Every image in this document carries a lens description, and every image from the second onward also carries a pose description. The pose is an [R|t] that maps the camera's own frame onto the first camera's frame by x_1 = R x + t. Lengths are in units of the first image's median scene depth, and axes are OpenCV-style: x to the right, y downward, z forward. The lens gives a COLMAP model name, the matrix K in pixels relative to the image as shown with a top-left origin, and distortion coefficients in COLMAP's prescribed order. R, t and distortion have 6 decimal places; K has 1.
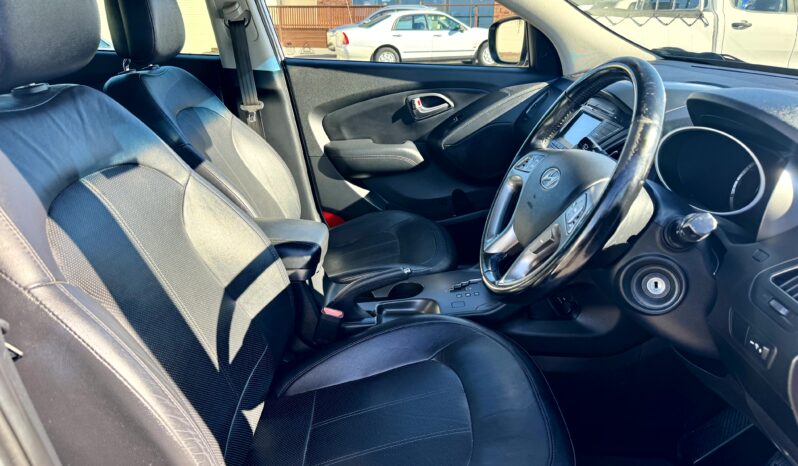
lens RADIAL K [[605.7, 0, 395.8], [0, 605.7, 235.8], [0, 0, 1]] dist [0.003420, -0.014085]
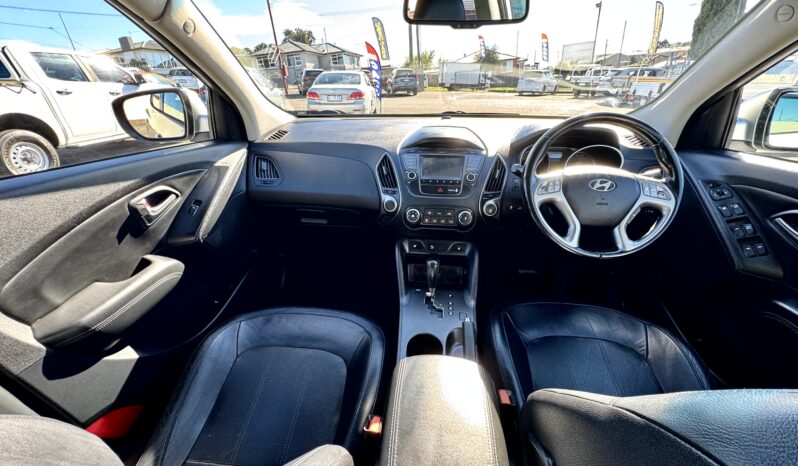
lens RADIAL K [[320.6, 0, 396.2], [0, 320.6, 234.9], [0, 0, 1]] dist [-0.009879, -0.000645]
pose [[0.081215, -0.414429, 0.906450, -0.312187], [0.327925, 0.869932, 0.368352, -0.230047], [-0.941206, 0.267332, 0.206554, 0.633450]]
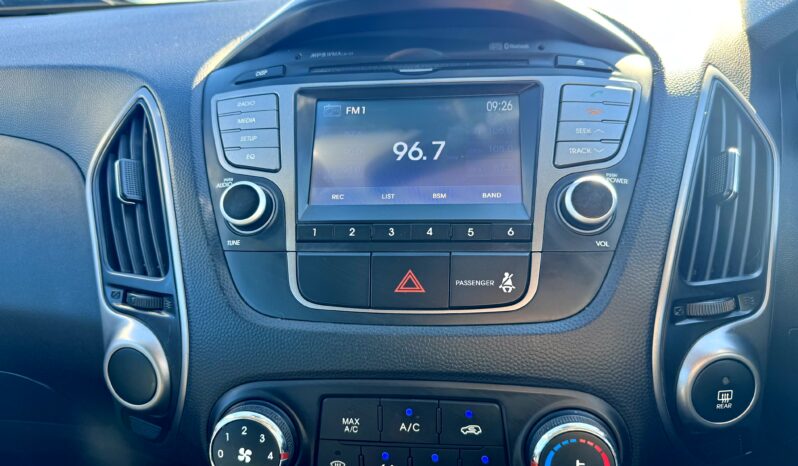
lens RADIAL K [[605.7, 0, 403.2], [0, 605.7, 229.6], [0, 0, 1]] dist [0.003420, -0.014085]
pose [[0.055993, -0.320762, 0.945503, 0.011657], [0.366649, 0.887431, 0.279348, -0.145930], [-0.928673, 0.331026, 0.167296, 0.624280]]
